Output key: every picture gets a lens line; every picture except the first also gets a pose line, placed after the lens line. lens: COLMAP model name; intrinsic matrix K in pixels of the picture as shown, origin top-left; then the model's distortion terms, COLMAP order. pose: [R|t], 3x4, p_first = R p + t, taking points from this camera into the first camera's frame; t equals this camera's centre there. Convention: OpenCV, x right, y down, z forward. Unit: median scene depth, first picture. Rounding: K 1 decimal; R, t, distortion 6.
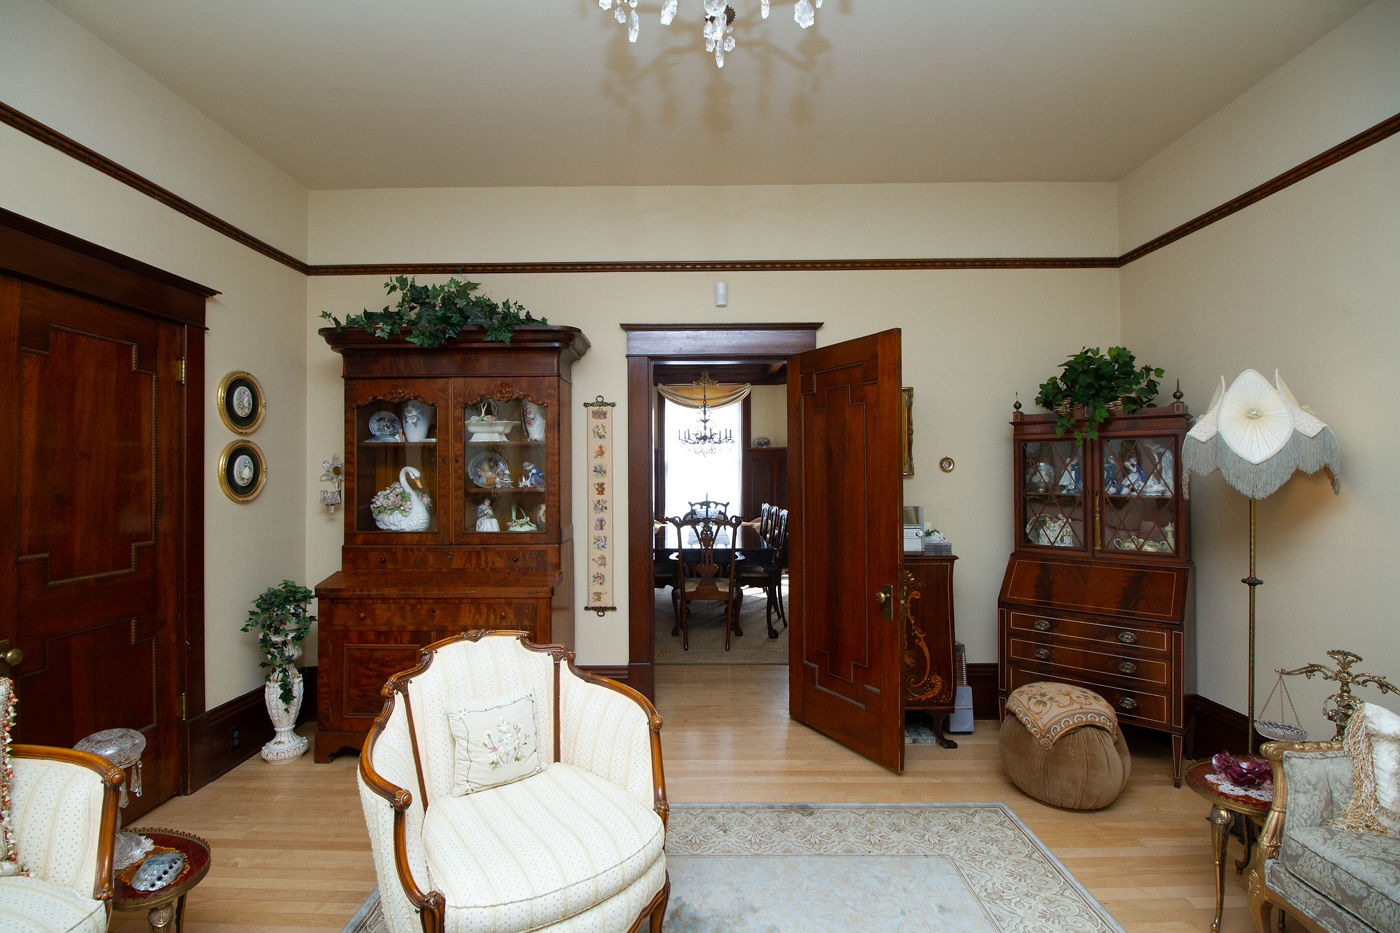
lens RADIAL K [[648.7, 0, 698.3], [0, 648.7, 471.3], [0, 0, 1]] dist [0.000081, 0.000018]
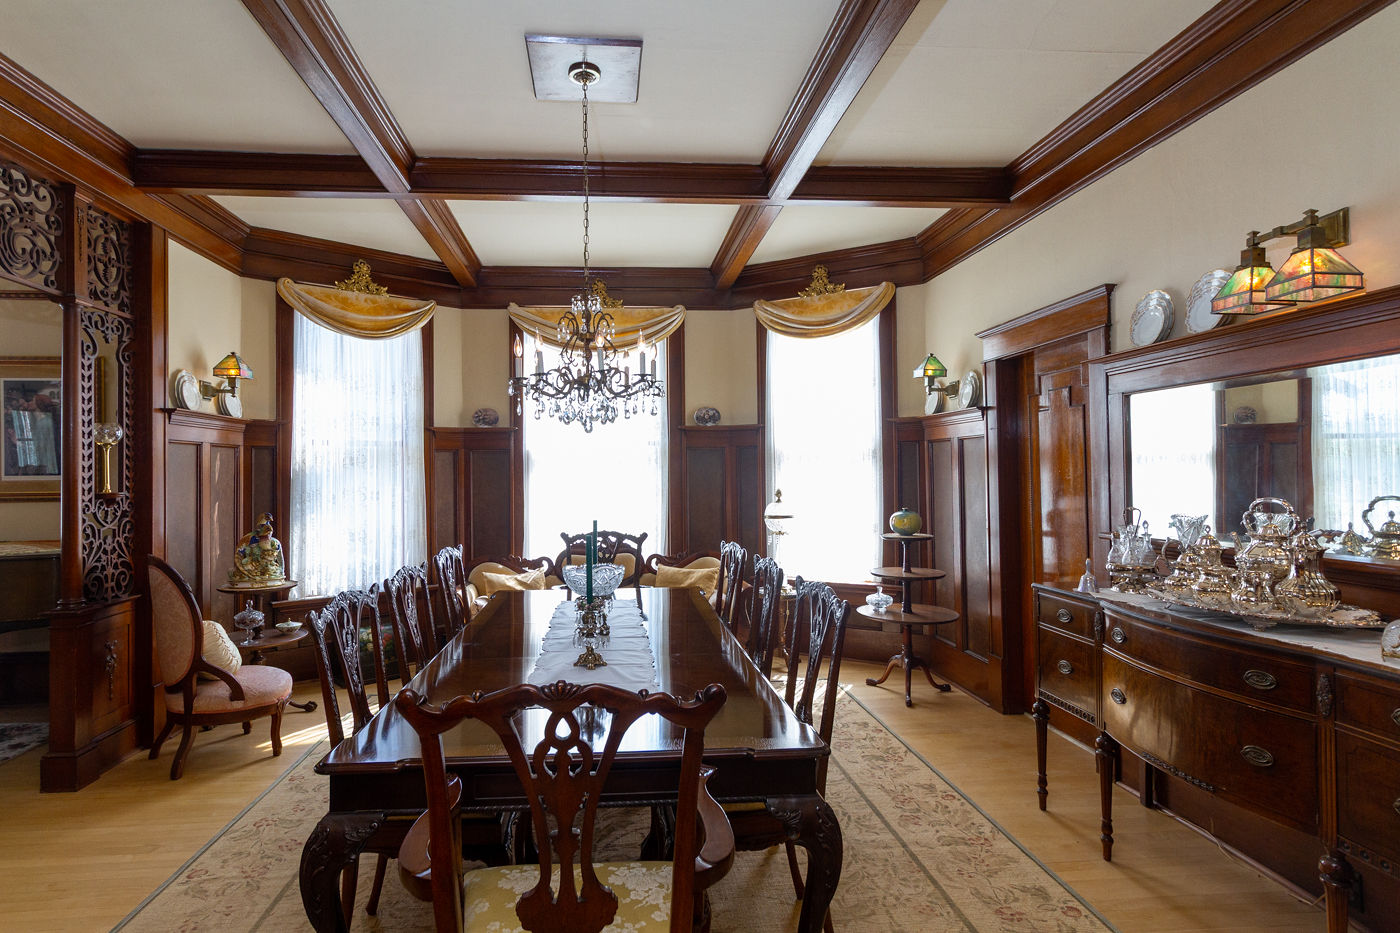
lens RADIAL K [[712.3, 0, 698.7], [0, 712.3, 466.7], [0, 0, 1]] dist [0.001954, 0.000819]
pose [[0.991430, -0.004576, 0.130559, 0.014630], [0.005093, 0.999980, -0.003631, 0.000038], [-0.130540, 0.004265, 0.991434, 0.416221]]
